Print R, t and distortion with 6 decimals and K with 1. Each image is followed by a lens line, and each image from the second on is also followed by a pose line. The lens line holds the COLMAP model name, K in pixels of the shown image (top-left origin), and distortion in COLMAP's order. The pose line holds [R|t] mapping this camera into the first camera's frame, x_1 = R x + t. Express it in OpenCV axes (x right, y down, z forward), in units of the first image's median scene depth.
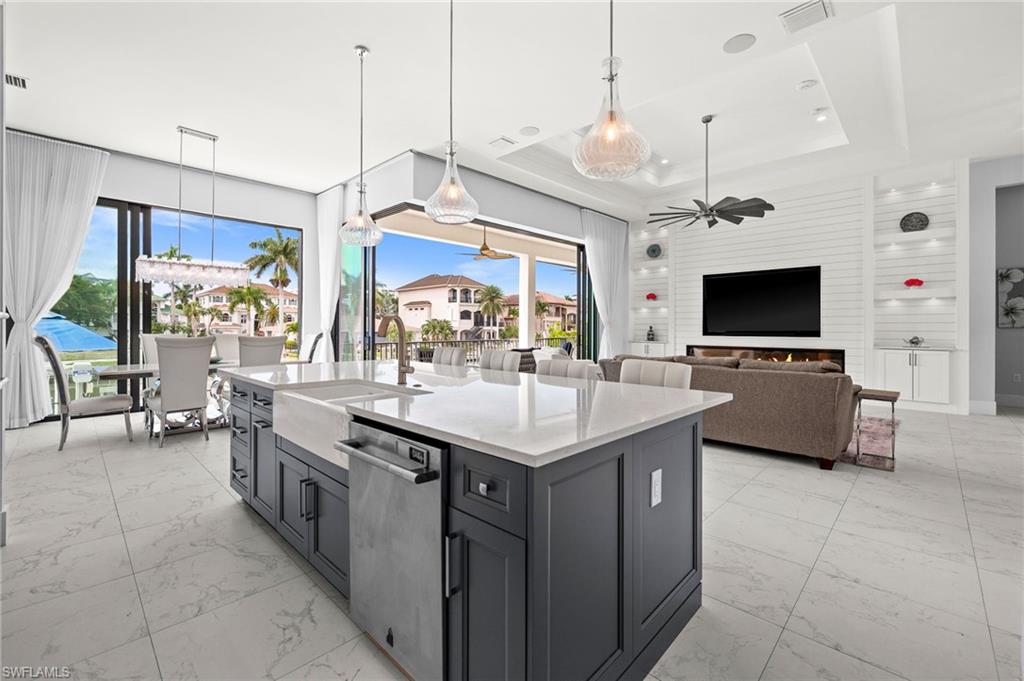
lens RADIAL K [[436.2, 0, 512.1], [0, 436.2, 333.8], [0, 0, 1]] dist [0.013814, -0.000040]
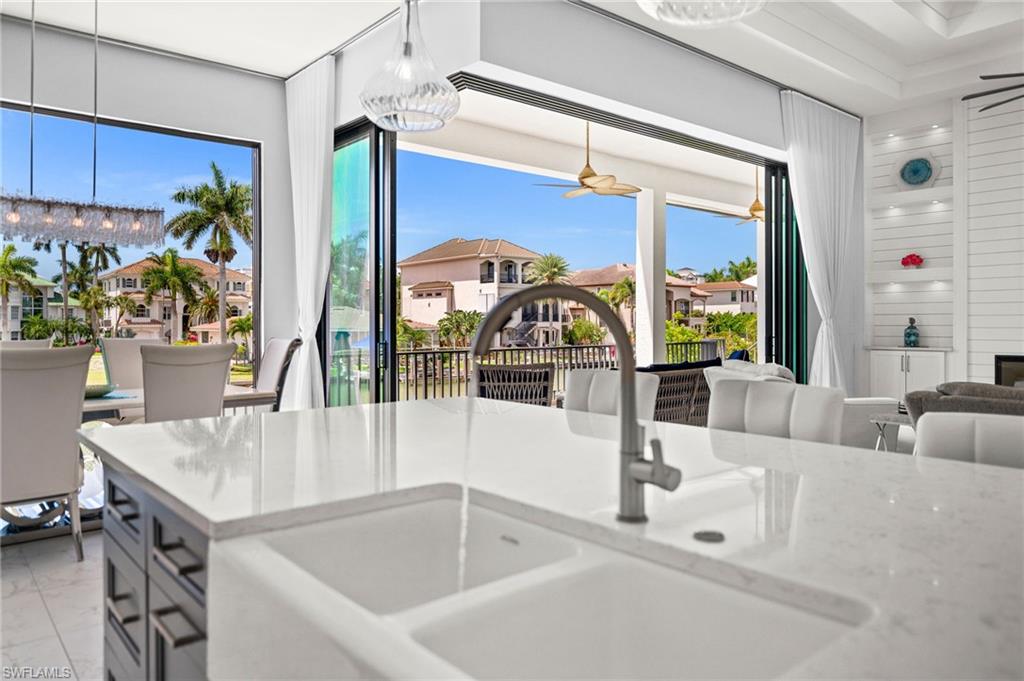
lens RADIAL K [[700.0, 0, 510.4], [0, 700.0, 331.7], [0, 0, 1]] dist [0.009292, 0.008131]
pose [[0.995445, -0.006037, -0.095142, -0.014950], [0.005782, 0.999979, -0.002962, -0.000434], [0.095158, 0.002399, 0.995459, 0.027814]]
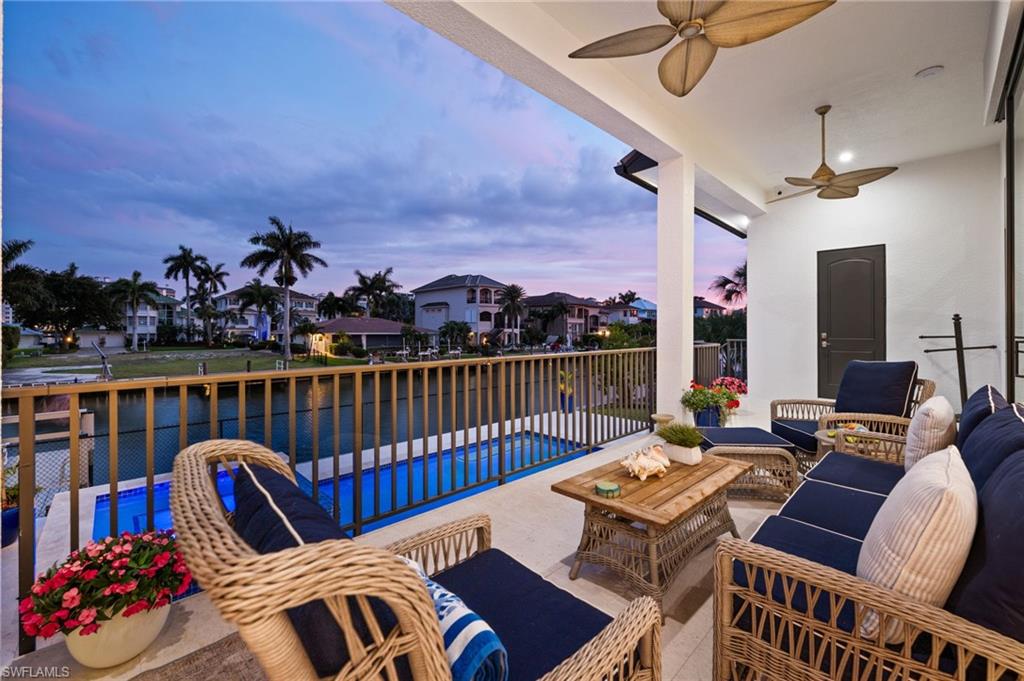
lens RADIAL K [[420.1, 0, 515.2], [0, 420.1, 335.5], [0, 0, 1]] dist [0.004547, 0.000060]
pose [[0.999670, -0.003338, -0.025484, -0.028244], [0.003294, 0.999993, -0.001803, -0.000249], [0.025490, 0.001718, 0.999674, 0.137179]]
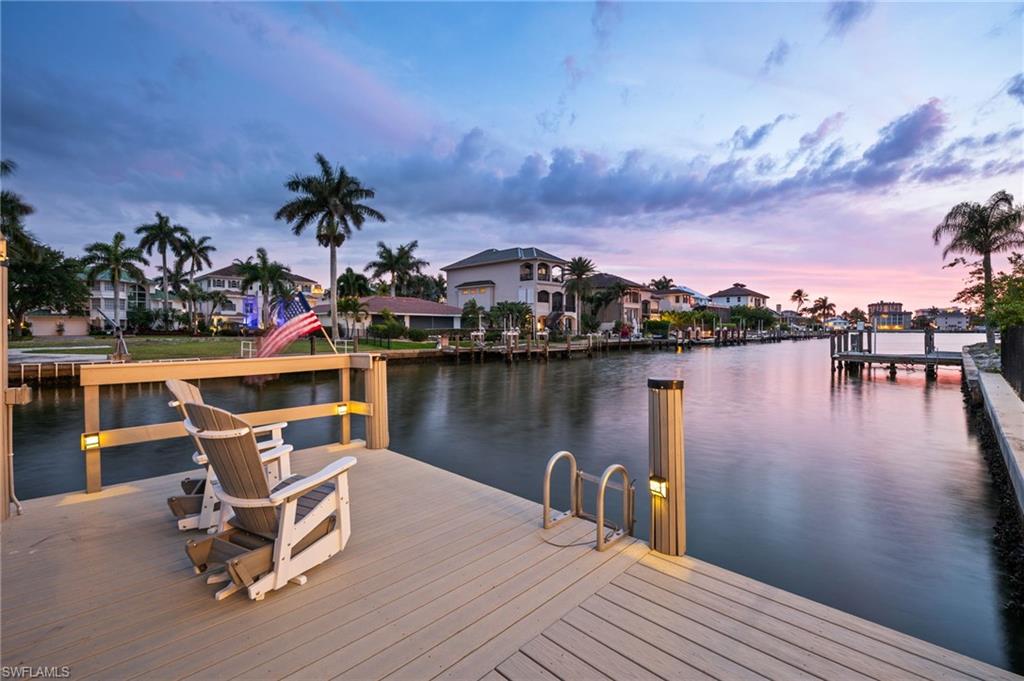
lens RADIAL K [[457.6, 0, 516.7], [0, 457.6, 336.7], [0, 0, 1]] dist [0.002834, 0.000656]
pose [[0.999916, -0.003241, 0.012540, -0.239916], [0.003176, 0.999981, 0.005189, 0.035526], [-0.012557, -0.005149, 0.999908, 0.260691]]
